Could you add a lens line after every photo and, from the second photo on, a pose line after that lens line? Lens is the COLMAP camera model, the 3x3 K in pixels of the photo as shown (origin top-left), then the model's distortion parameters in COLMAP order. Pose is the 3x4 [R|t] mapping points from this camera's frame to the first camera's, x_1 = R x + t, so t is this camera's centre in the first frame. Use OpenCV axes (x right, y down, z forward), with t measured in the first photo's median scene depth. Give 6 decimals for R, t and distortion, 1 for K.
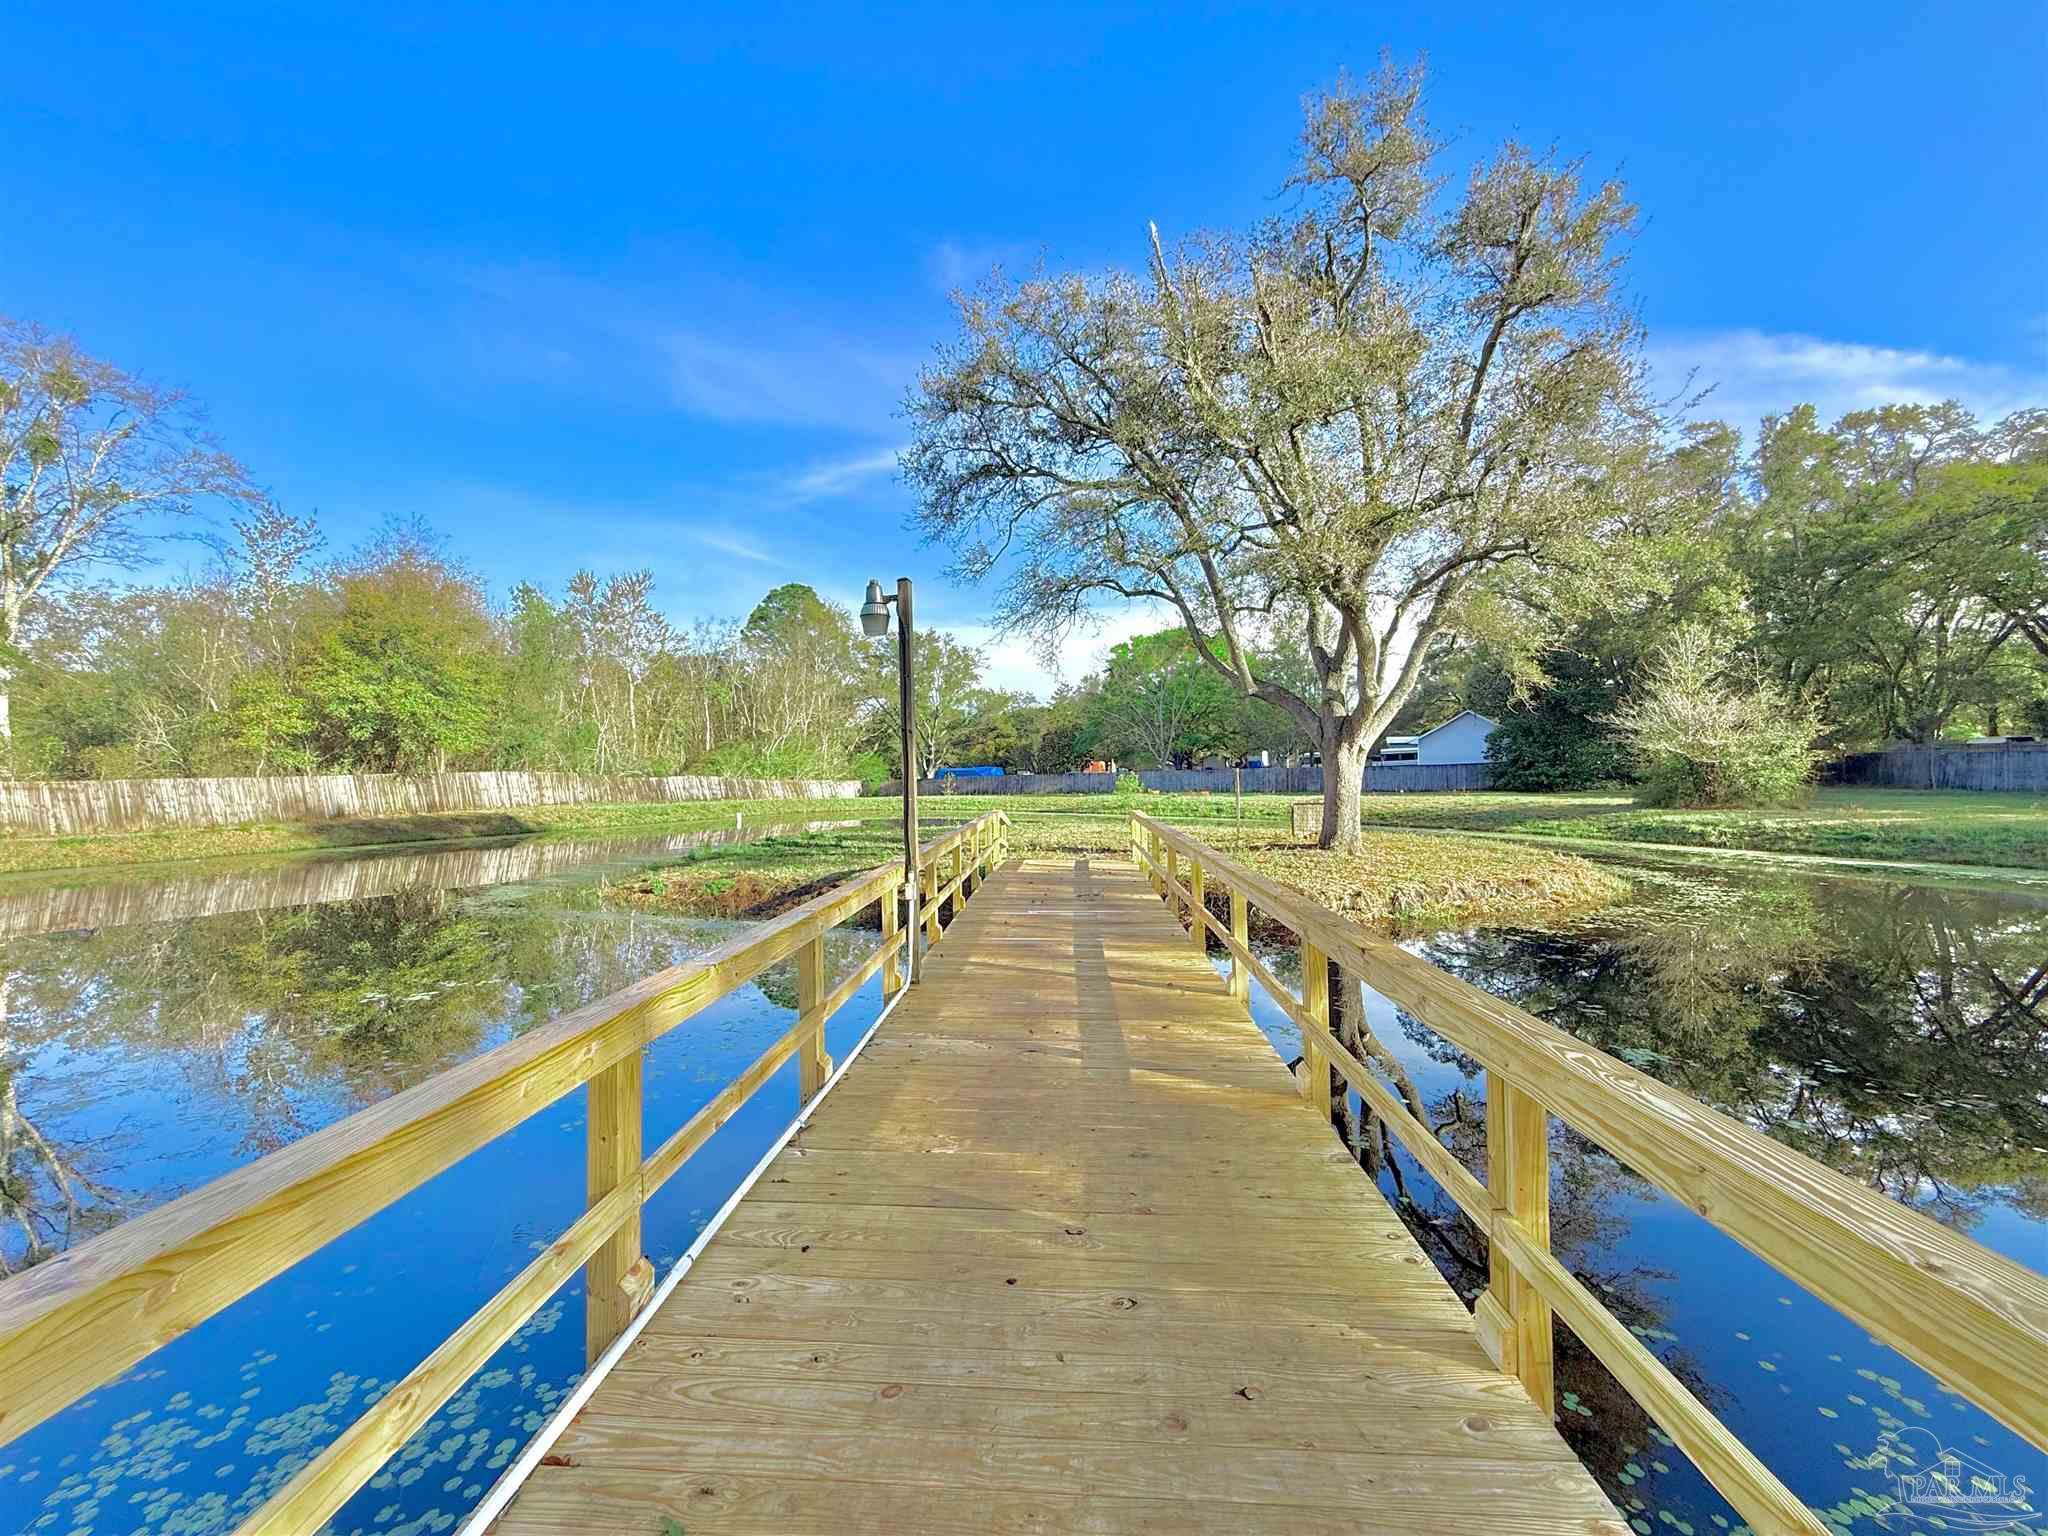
lens RADIAL K [[815.8, 0, 1017.6], [0, 815.8, 768.8], [0, 0, 1]] dist [0.000376, -0.000074]
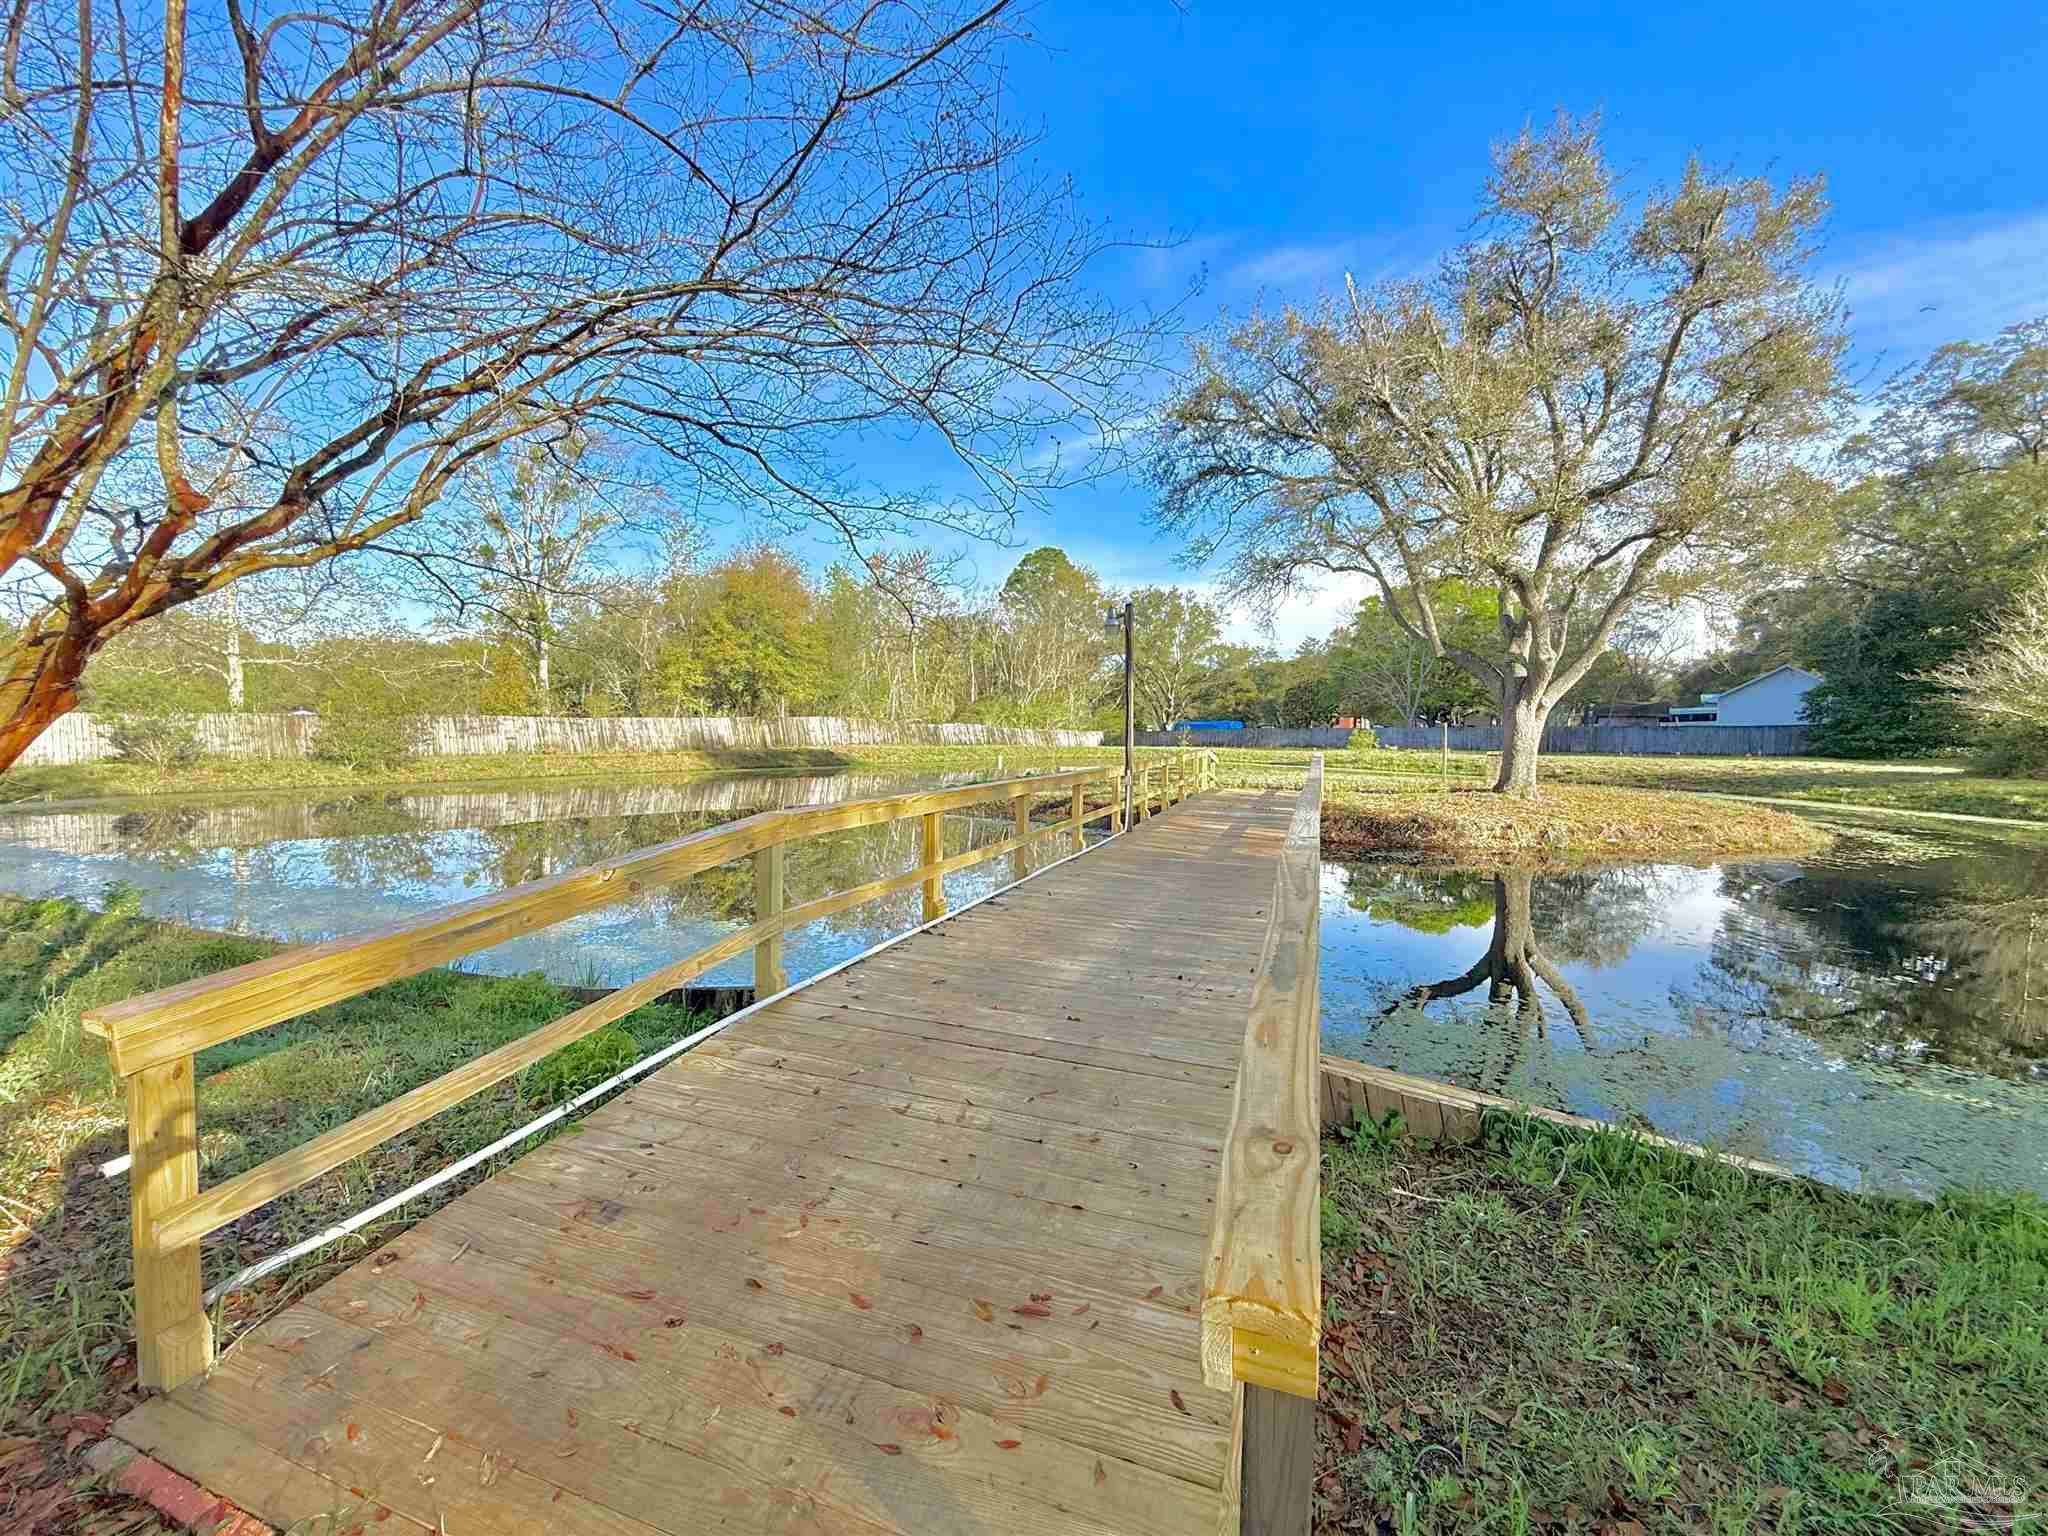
lens RADIAL K [[815.8, 0, 1017.6], [0, 815.8, 768.8], [0, 0, 1]] dist [0.000376, -0.000074]
pose [[0.956584, 0.034066, -0.289460, 0.023685], [-0.017601, 0.998085, 0.059298, 0.003457], [0.290926, -0.051628, 0.955351, -0.119984]]
